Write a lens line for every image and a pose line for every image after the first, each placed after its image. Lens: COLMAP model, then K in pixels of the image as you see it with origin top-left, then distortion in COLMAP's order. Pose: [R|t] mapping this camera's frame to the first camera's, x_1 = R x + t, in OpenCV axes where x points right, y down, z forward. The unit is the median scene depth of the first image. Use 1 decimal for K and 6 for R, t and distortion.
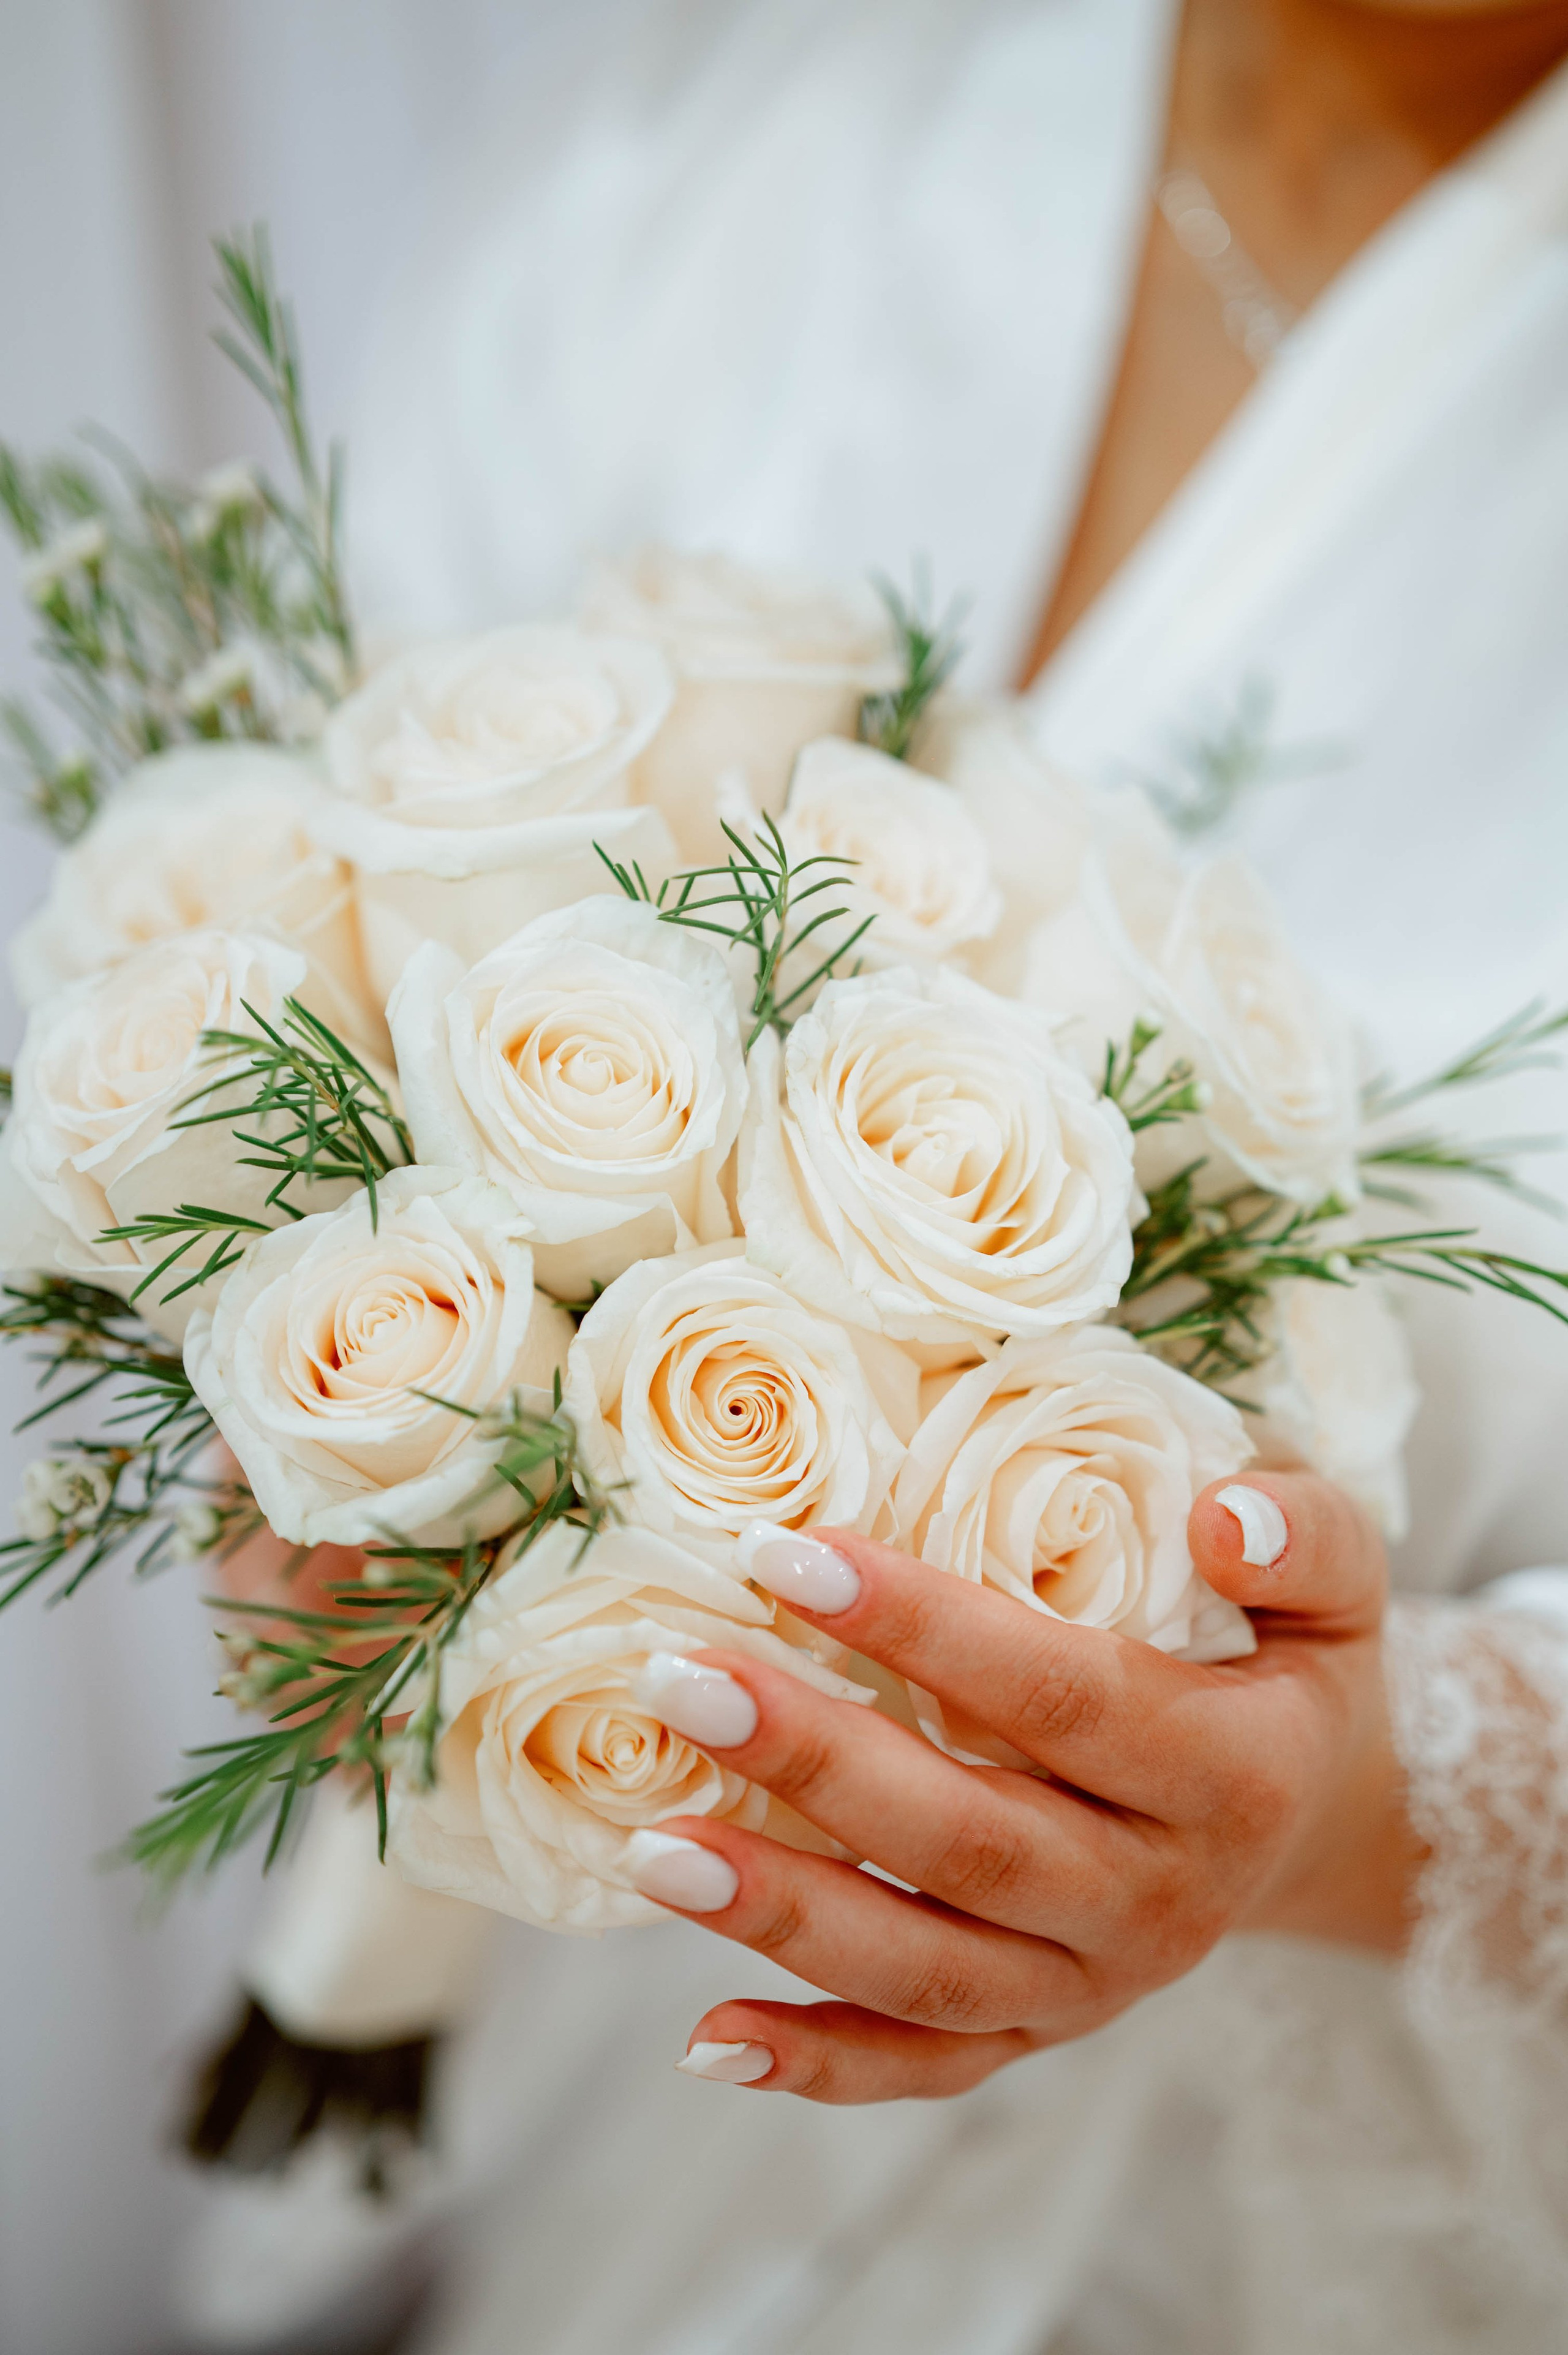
lens RADIAL K [[5771.5, 0, 784.0], [0, 5771.5, 1177.5], [0, 0, 1]] dist [-0.089351, -0.038863]
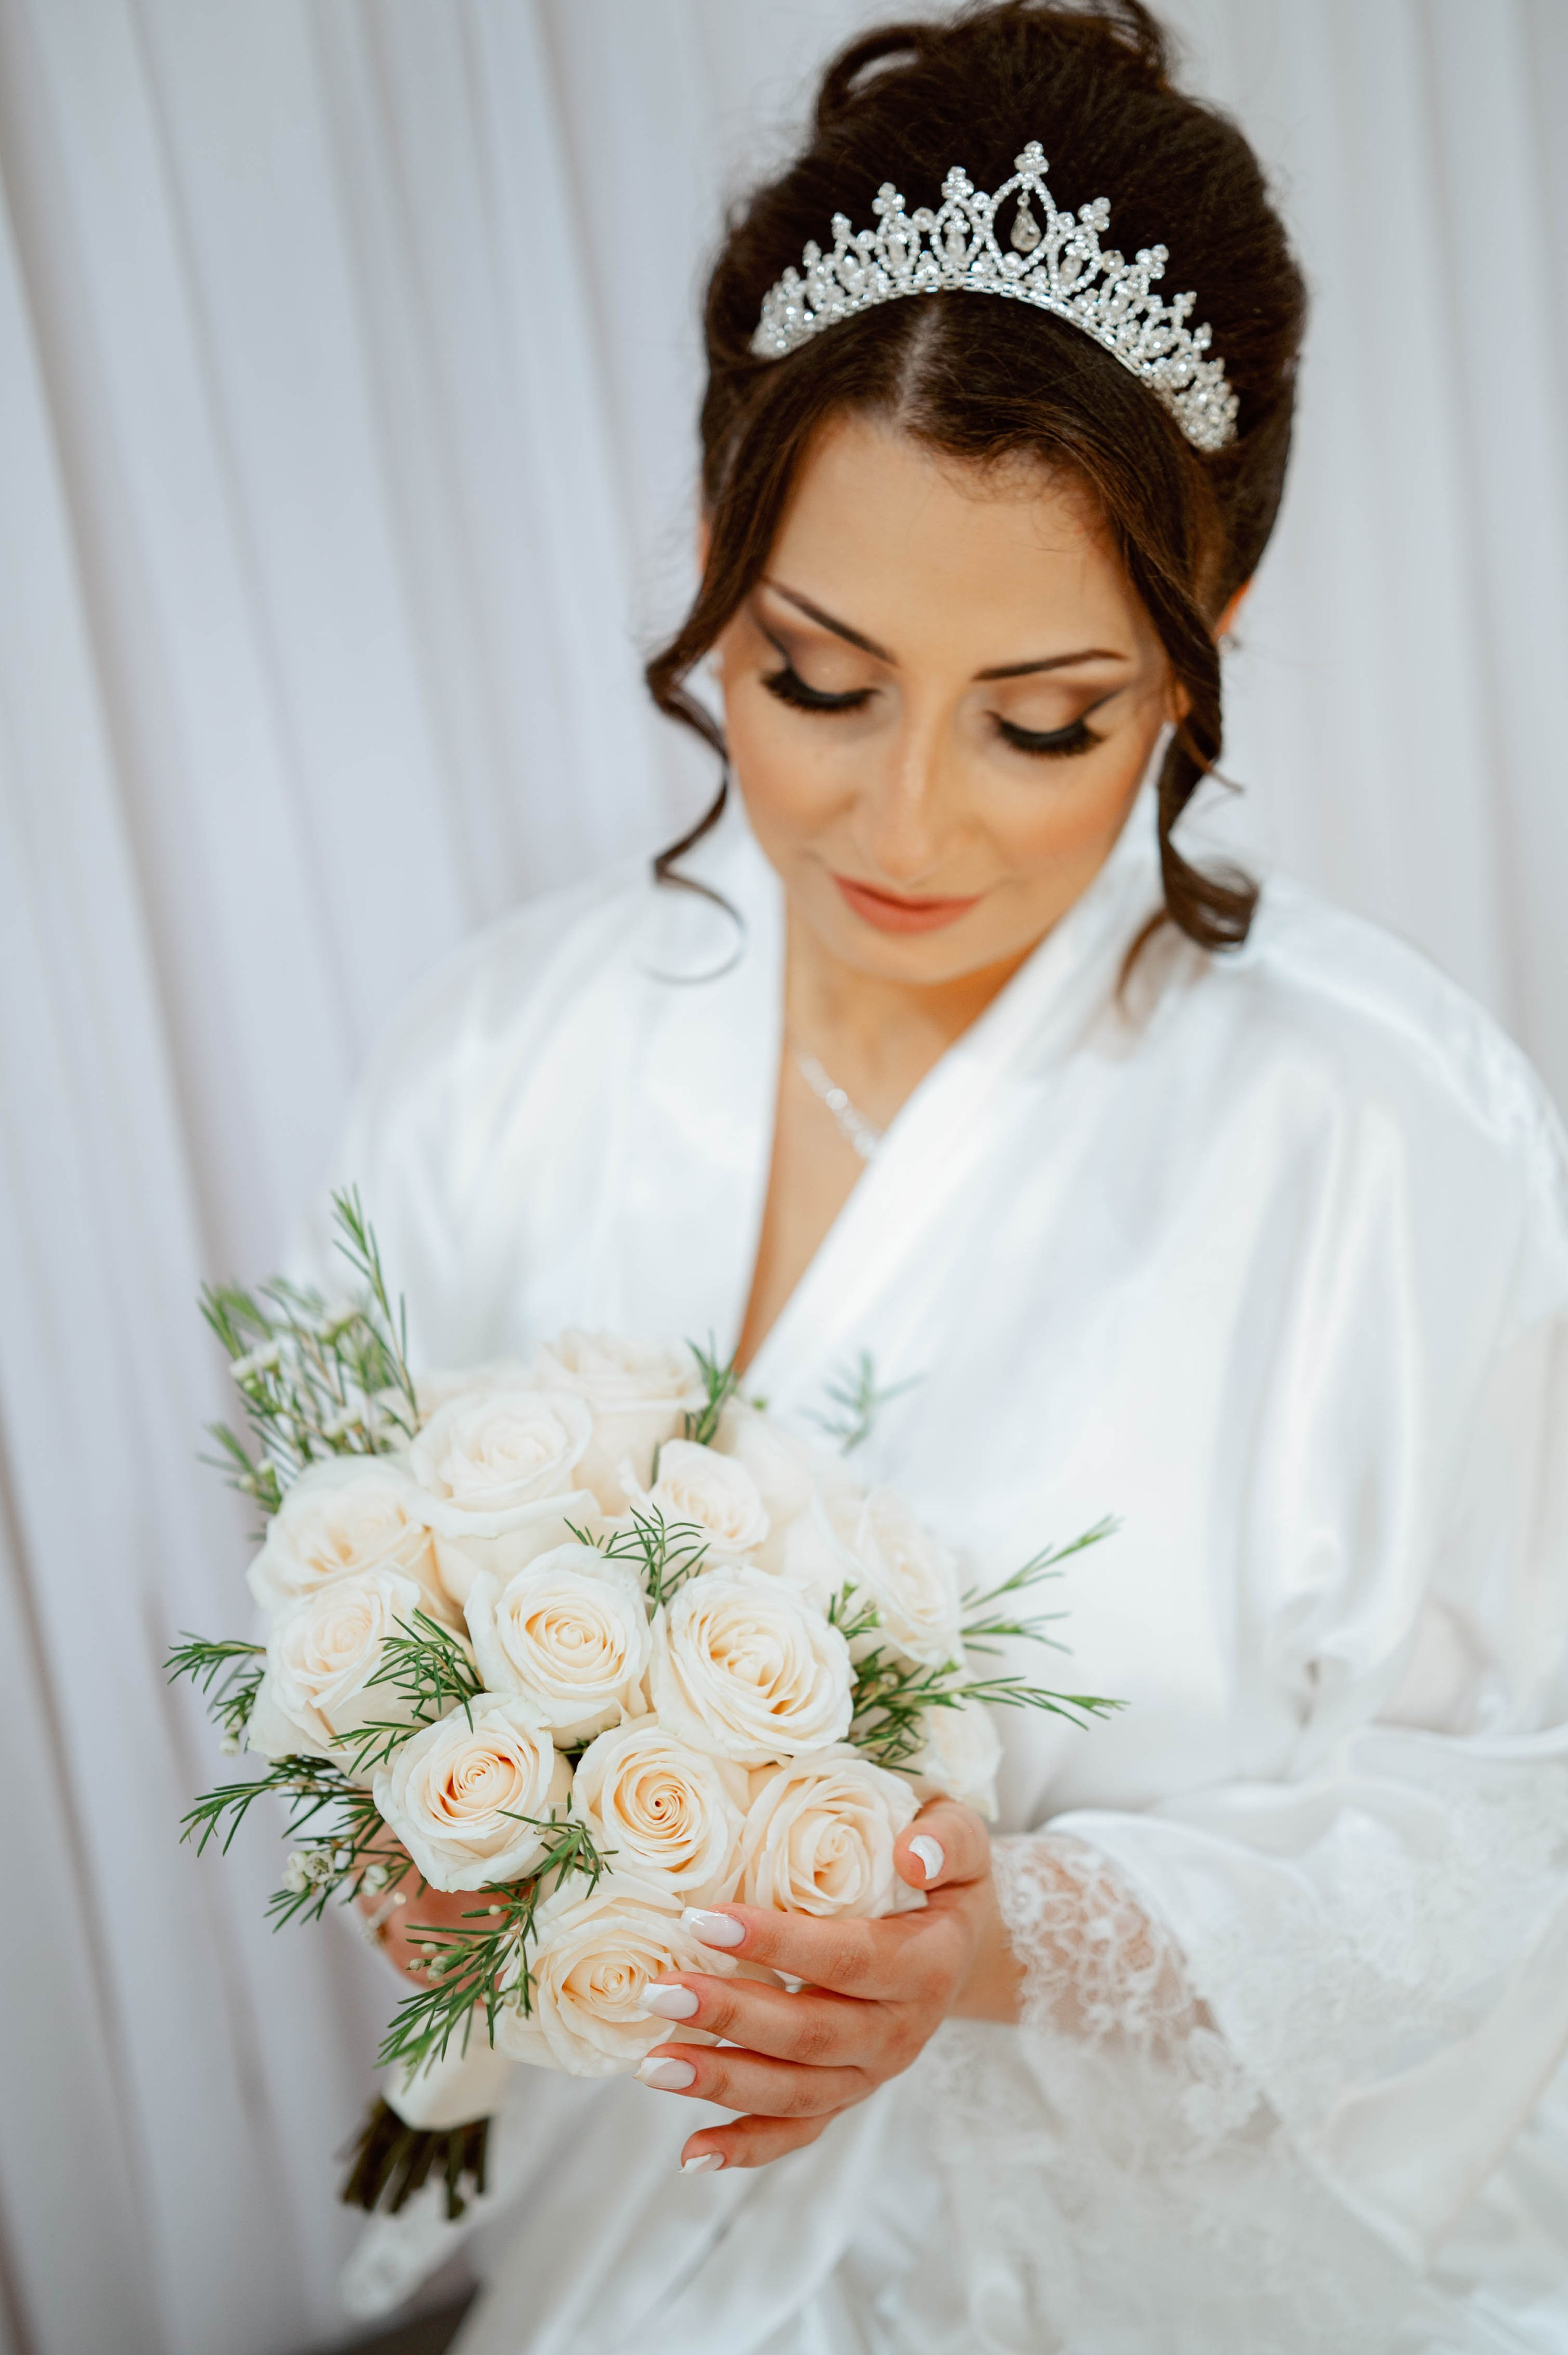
lens RADIAL K [[5771.5, 0, 784.0], [0, 5771.5, 1177.5], [0, 0, 1]] dist [-0.089351, -0.038863]
pose [[0.994591, -0.067514, 0.078934, -0.104850], [0.066393, 0.997653, 0.016746, -0.199889], [-0.079879, -0.011415, 0.996739, -0.945835]]
